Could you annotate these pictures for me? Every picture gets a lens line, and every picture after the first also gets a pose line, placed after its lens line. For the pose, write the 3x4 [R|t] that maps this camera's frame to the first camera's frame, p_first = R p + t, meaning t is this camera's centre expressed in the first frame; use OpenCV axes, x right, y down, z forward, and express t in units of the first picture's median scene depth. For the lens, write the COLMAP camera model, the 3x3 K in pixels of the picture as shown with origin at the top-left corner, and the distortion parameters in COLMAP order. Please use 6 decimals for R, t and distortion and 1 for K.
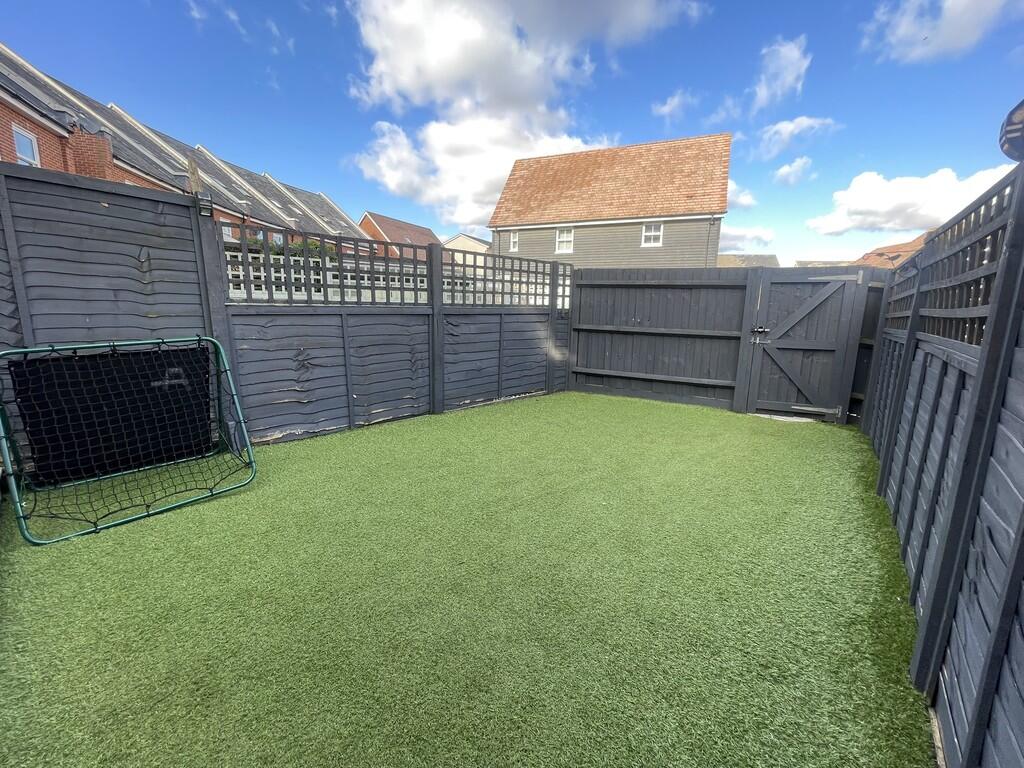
lens RADIAL K [[407.2, 0, 495.9], [0, 407.2, 402.5], [0, 0, 1]] dist [0.001984, 0.000260]
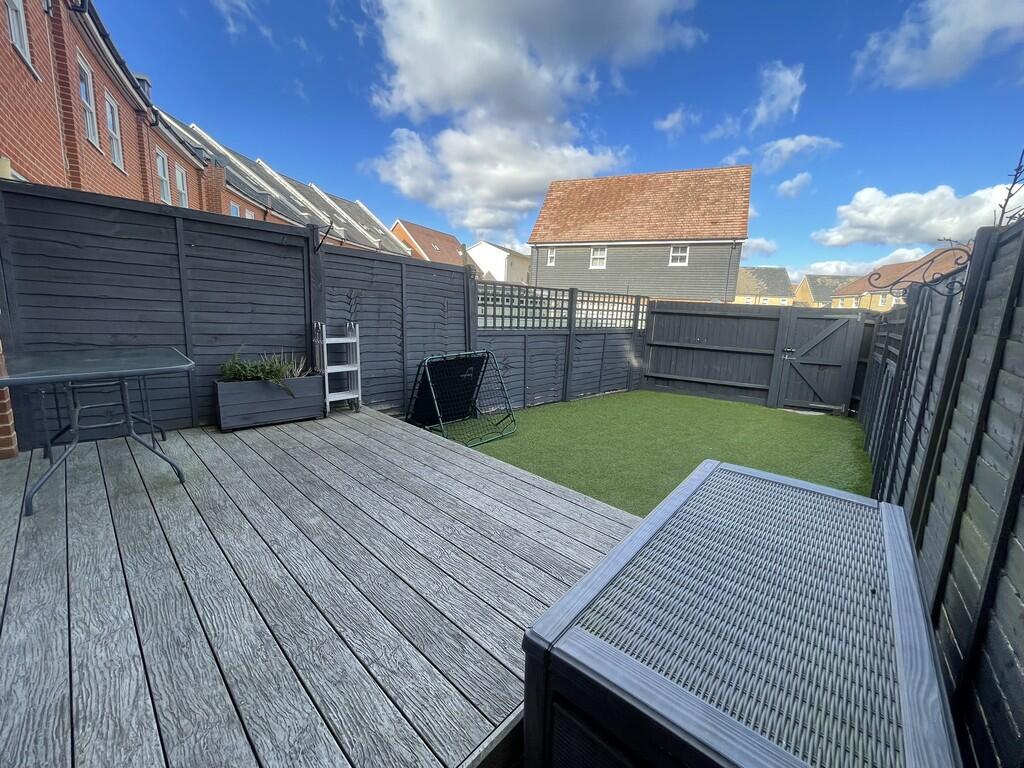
lens RADIAL K [[412.3, 0, 510.3], [0, 412.3, 380.4], [0, 0, 1]] dist [-0.002831, 0.000270]
pose [[0.999553, 0.024450, 0.017224, -0.291843], [-0.023375, 0.997920, -0.060084, 0.033078], [-0.018657, 0.059654, 0.998045, -0.352682]]
